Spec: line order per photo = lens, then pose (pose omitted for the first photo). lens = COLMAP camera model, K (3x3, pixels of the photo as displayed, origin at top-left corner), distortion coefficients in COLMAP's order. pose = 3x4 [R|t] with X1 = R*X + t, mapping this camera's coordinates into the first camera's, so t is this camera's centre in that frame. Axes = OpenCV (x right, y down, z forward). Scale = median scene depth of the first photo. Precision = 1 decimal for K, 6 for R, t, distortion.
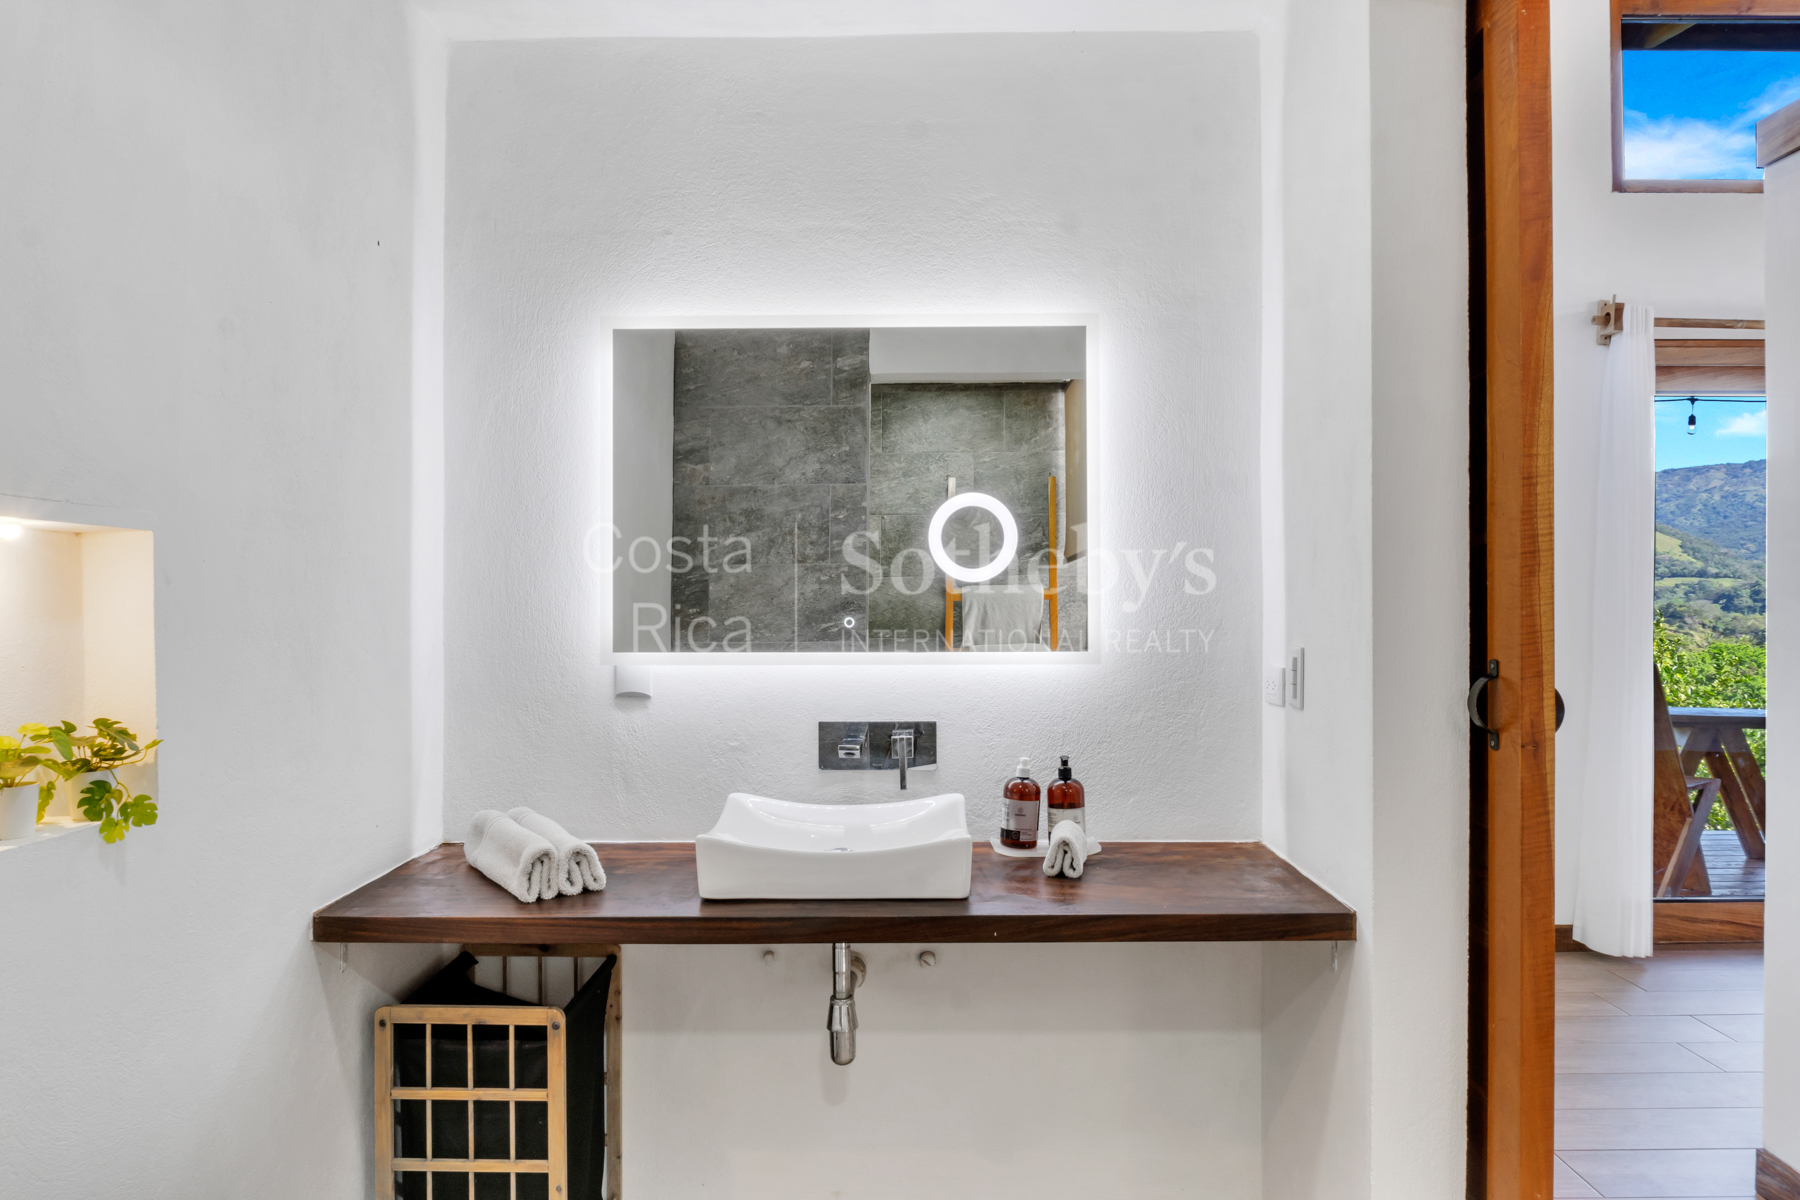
lens RADIAL K [[1227.3, 0, 897.9], [0, 1227.3, 593.3], [0, 0, 1]] dist [-0.030416, 0.002534]
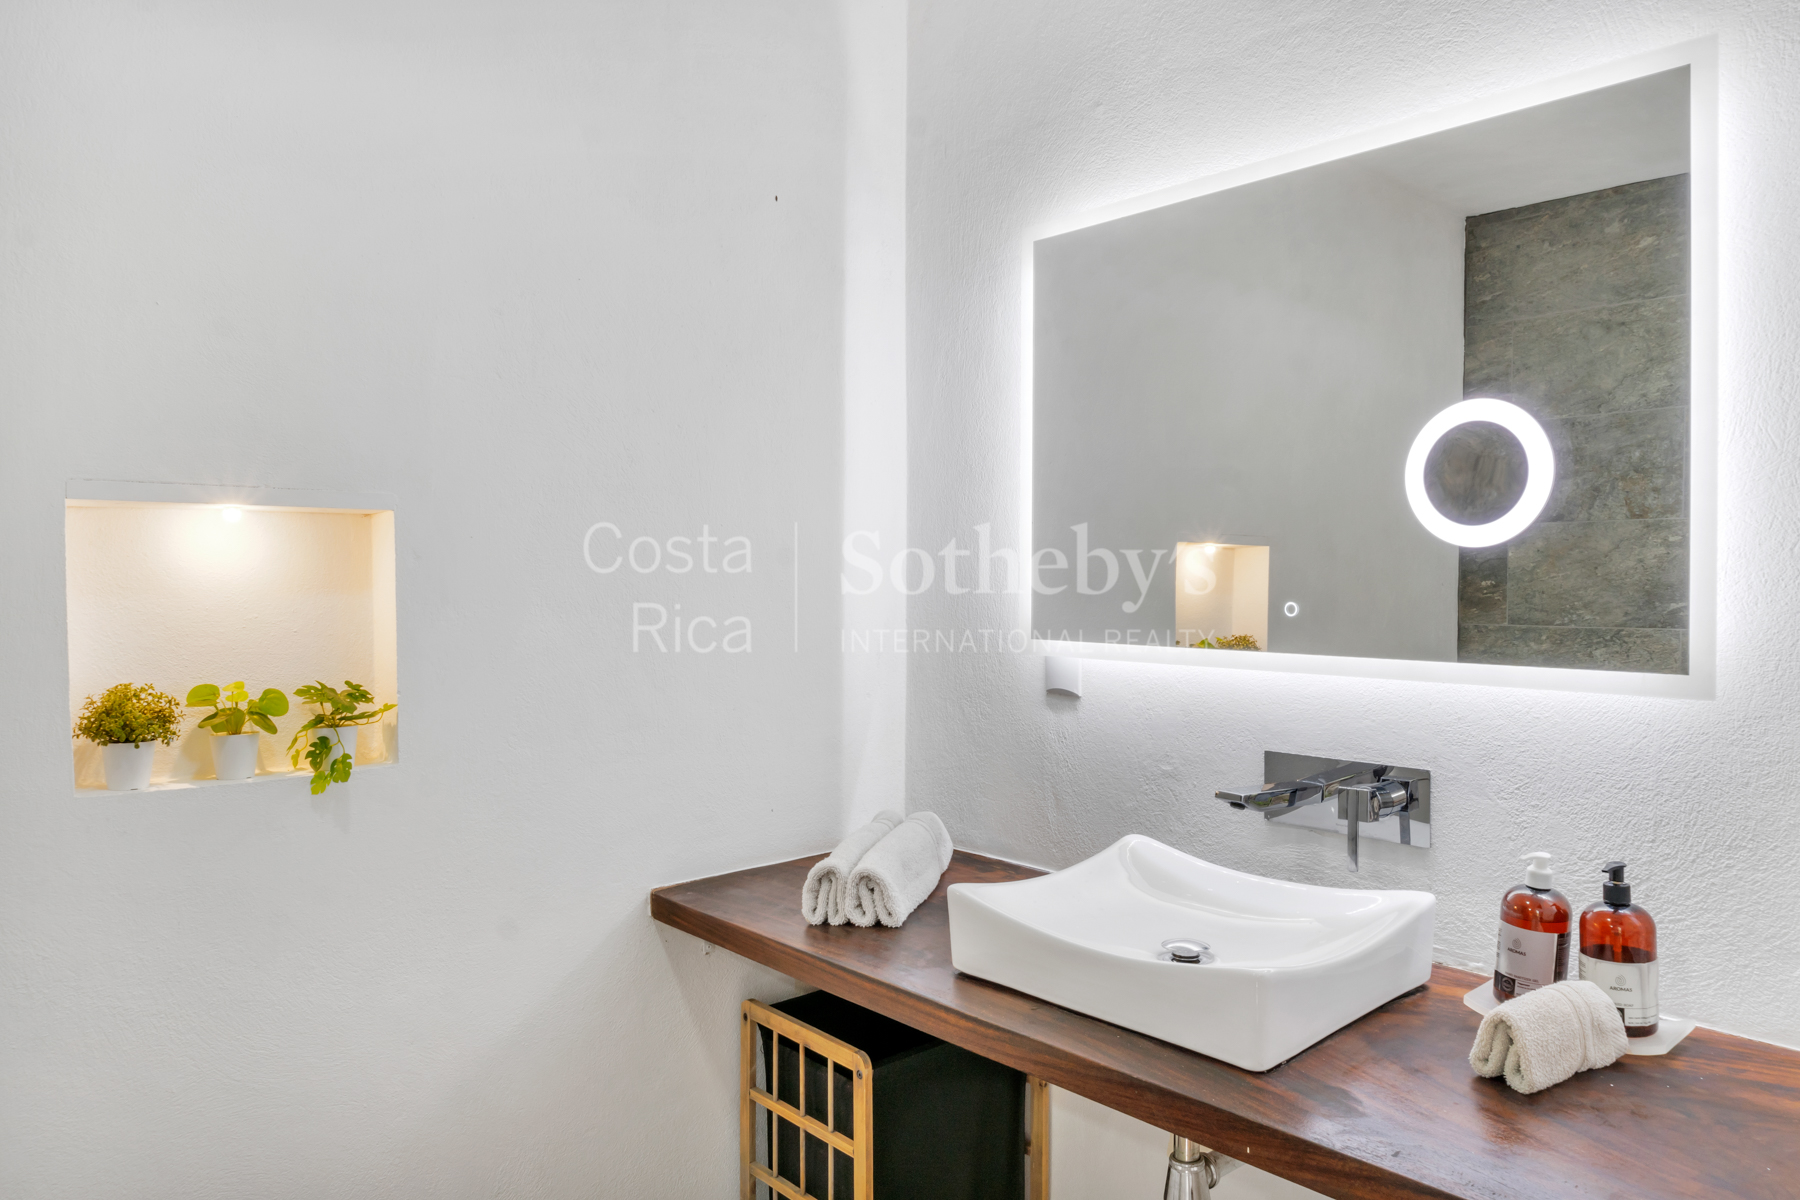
lens RADIAL K [[1227.3, 0, 898.0], [0, 1227.3, 572.8], [0, 0, 1]] dist [-0.030416, 0.002534]
pose [[0.663972, 0.004539, -0.747744, 0.327318], [0.003916, 0.999947, 0.009548, -0.003330], [0.747747, -0.009268, 0.663919, 0.401555]]
